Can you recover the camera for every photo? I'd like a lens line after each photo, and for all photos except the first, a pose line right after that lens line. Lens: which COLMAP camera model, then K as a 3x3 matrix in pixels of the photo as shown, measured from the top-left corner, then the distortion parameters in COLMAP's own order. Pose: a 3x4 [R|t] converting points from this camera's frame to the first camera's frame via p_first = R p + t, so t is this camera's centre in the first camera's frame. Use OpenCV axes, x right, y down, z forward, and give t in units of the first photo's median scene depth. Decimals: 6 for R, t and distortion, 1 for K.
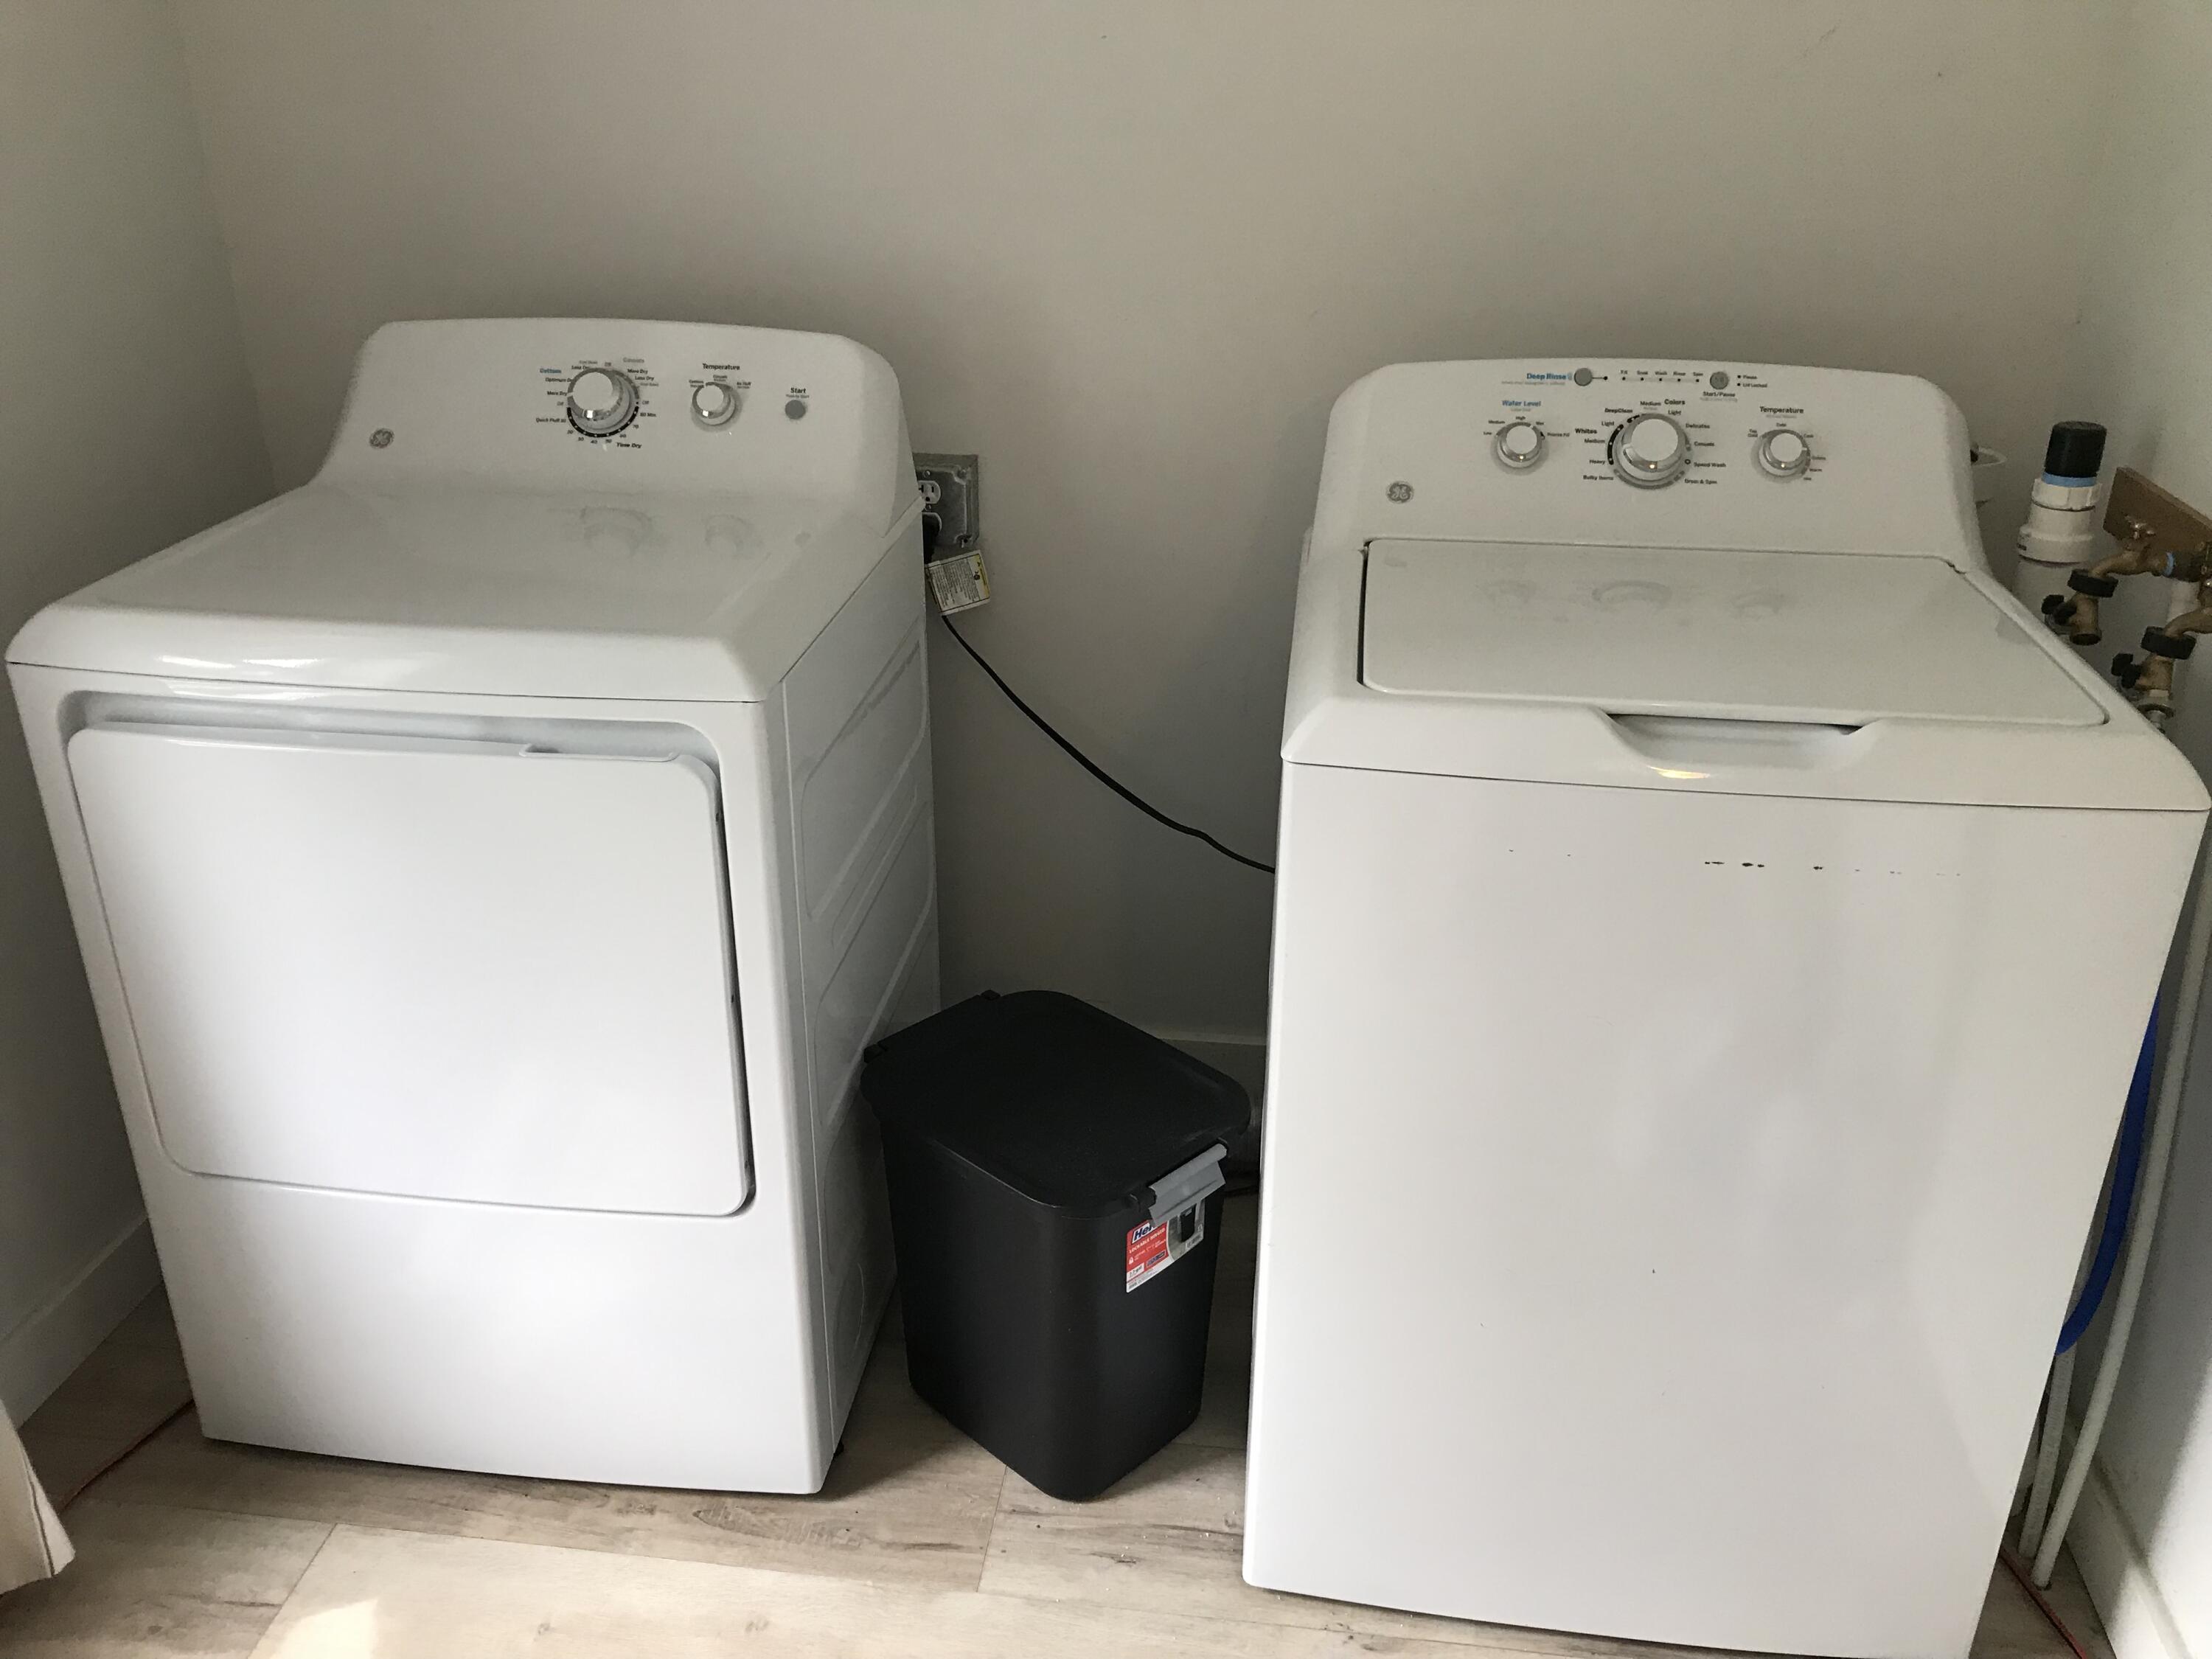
lens RADIAL K [[1816.7, 0, 1086.2], [0, 1816.7, 828.2], [0, 0, 1]] dist [0.056657, -0.063841]
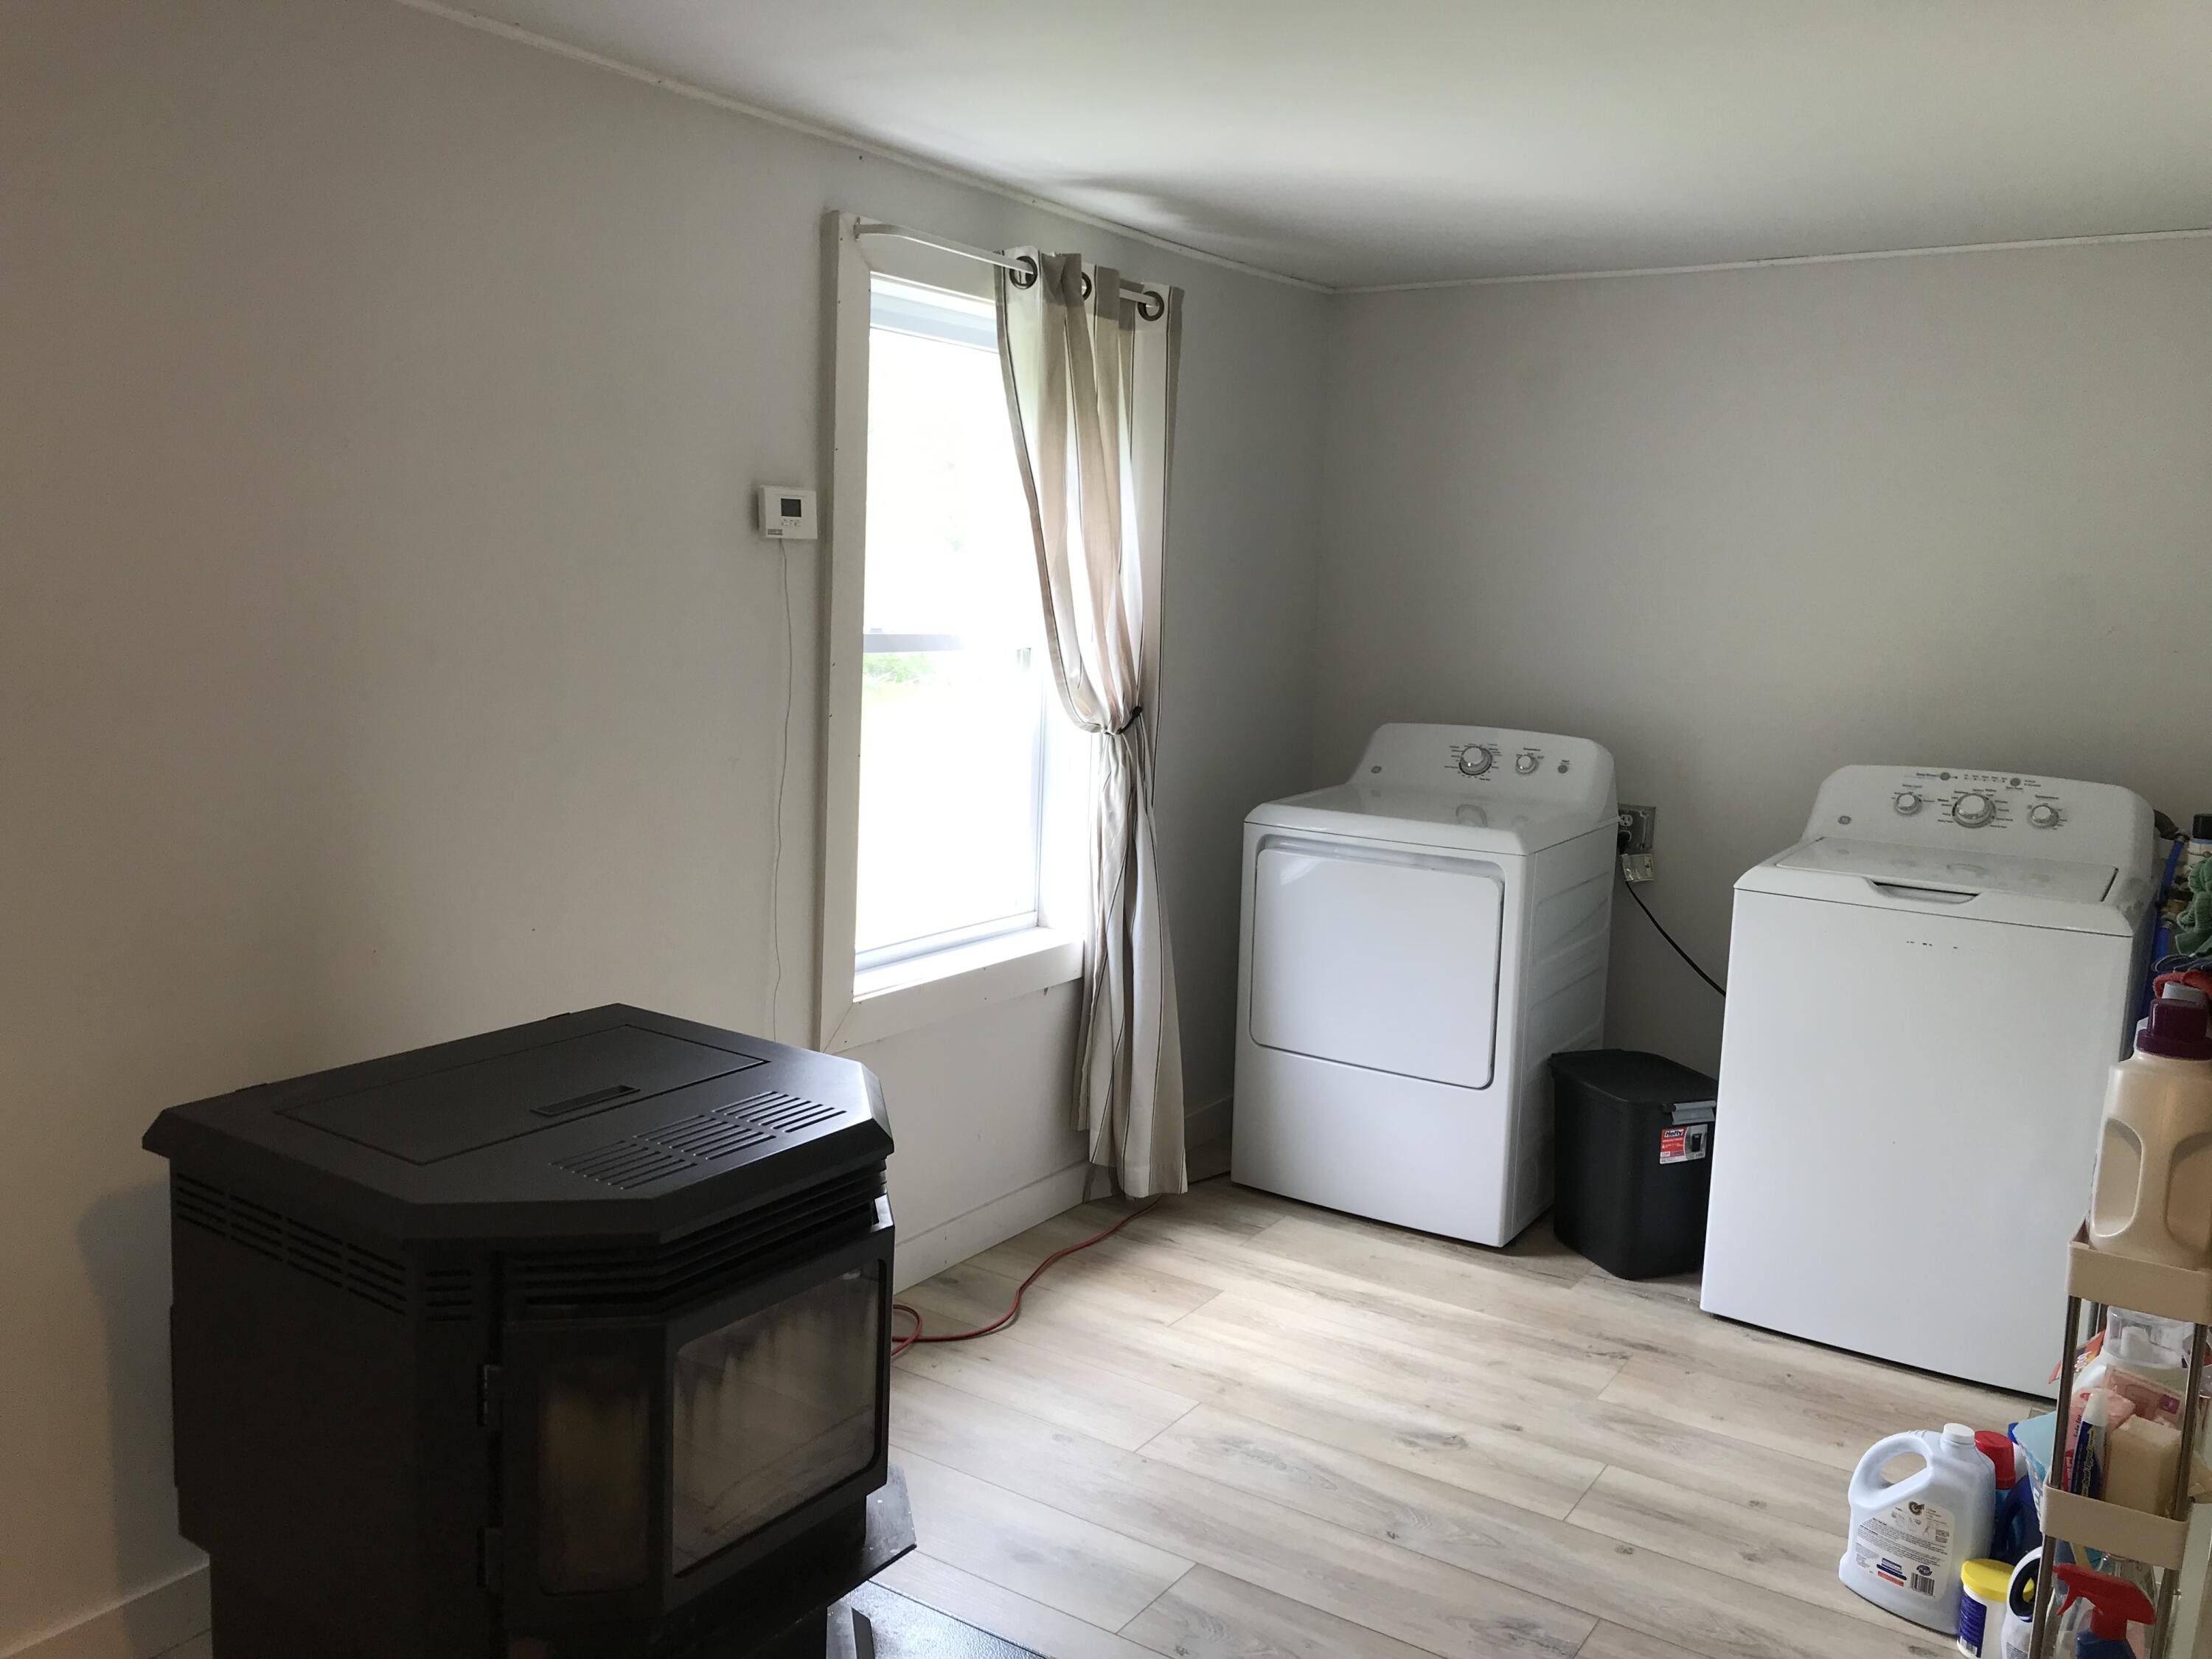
lens RADIAL K [[1816.7, 0, 1110.0], [0, 1816.7, 818.6], [0, 0, 1]] dist [0.056657, -0.063841]
pose [[0.904860, 0.085997, -0.416932, 0.286919], [-0.199991, 0.950453, -0.237996, 0.492406], [0.375808, 0.298736, 0.877226, -1.191115]]
